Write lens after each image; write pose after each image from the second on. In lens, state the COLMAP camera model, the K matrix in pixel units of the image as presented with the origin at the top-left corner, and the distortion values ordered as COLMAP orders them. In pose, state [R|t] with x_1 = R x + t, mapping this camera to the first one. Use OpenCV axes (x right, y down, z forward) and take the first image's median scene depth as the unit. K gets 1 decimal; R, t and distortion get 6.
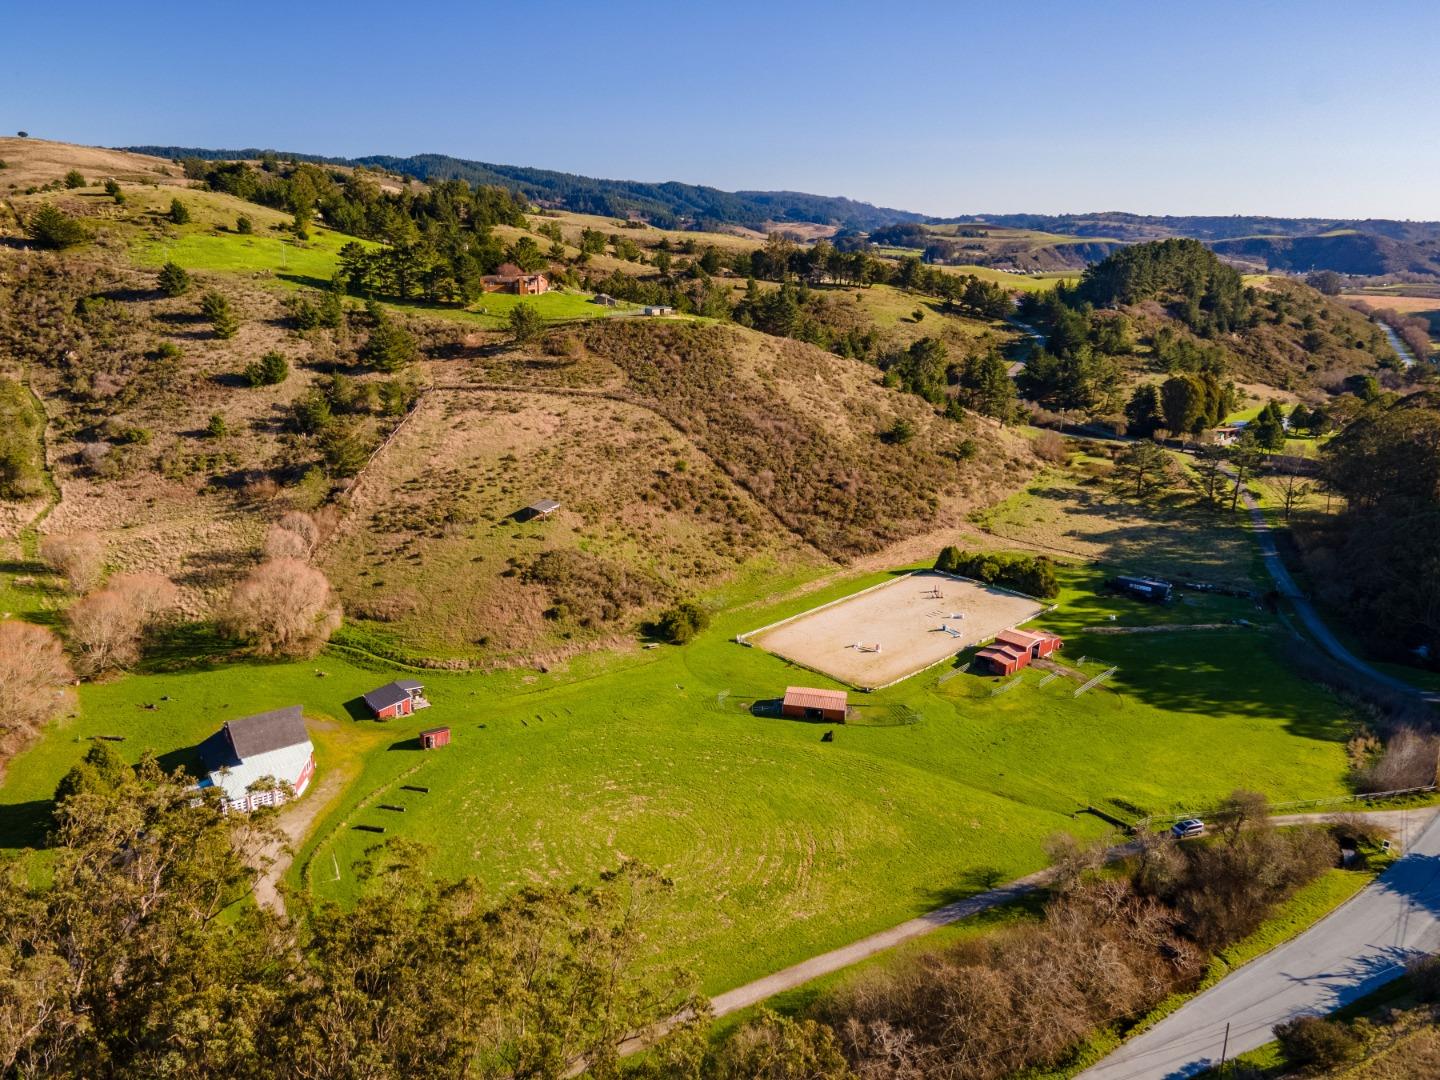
lens RADIAL K [[999.0, 0, 720.0], [0, 999.0, 540.0], [0, 0, 1]] dist [0.028862, 0.003819]
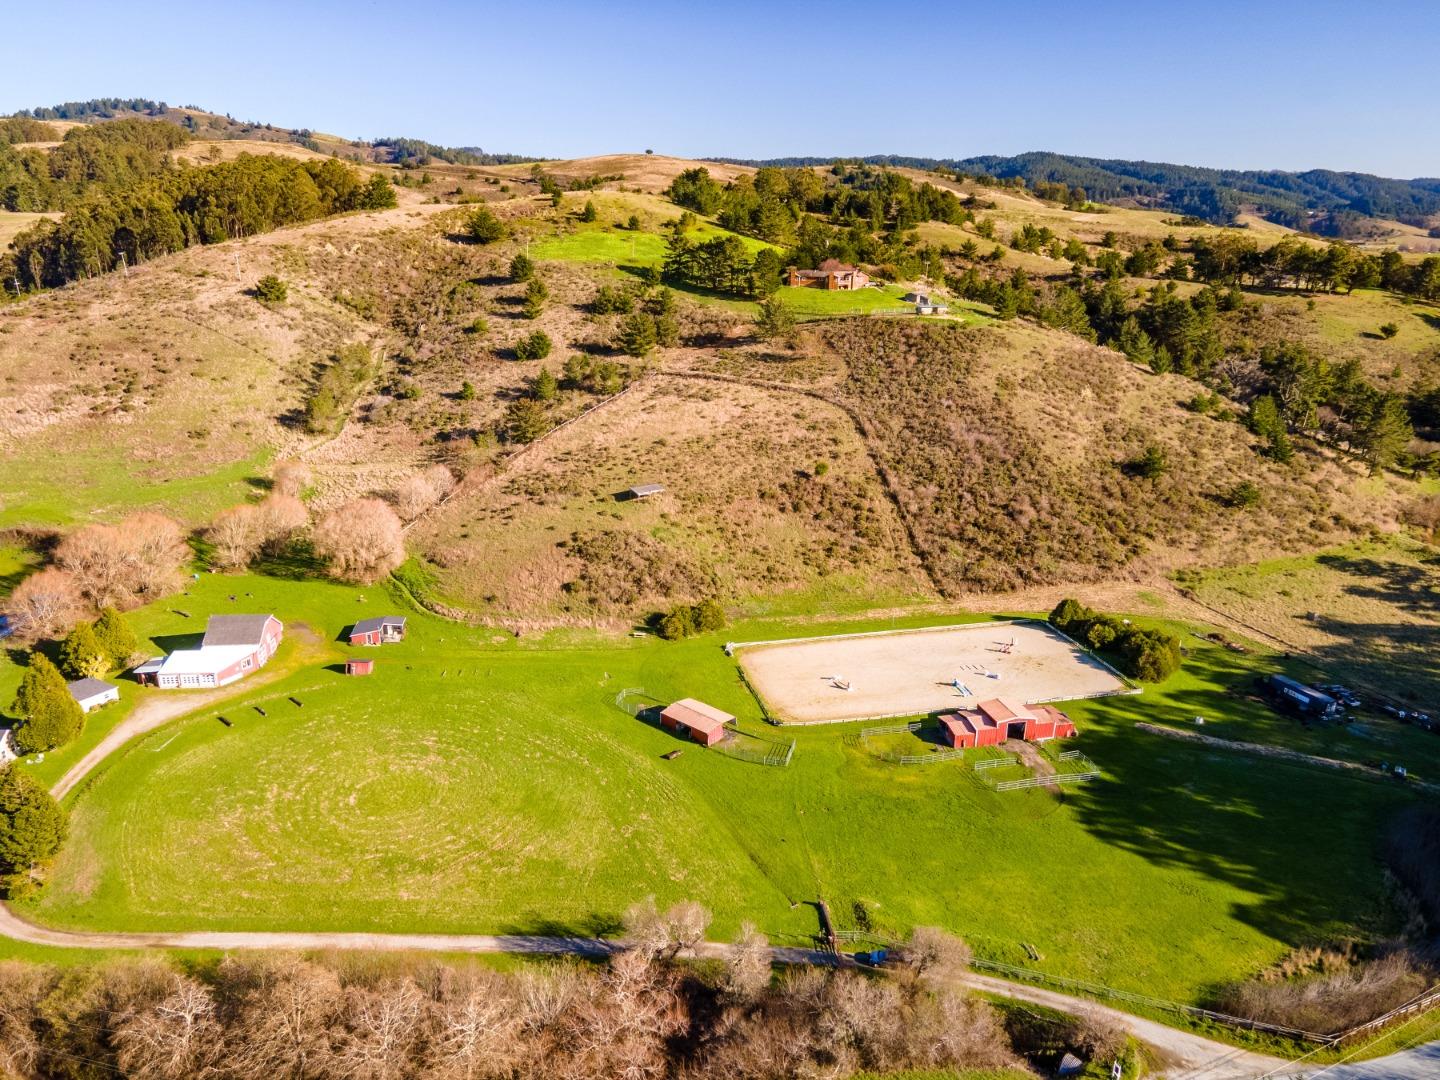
lens RADIAL K [[1005.5, 0, 720.0], [0, 1005.5, 540.0], [0, 0, 1]] dist [0.036868, 0.002711]
pose [[0.866671, 0.148740, -0.476191, 0.332624], [-0.149161, 0.988114, 0.037166, -0.026897], [0.476059, 0.038819, 0.878556, 0.102359]]
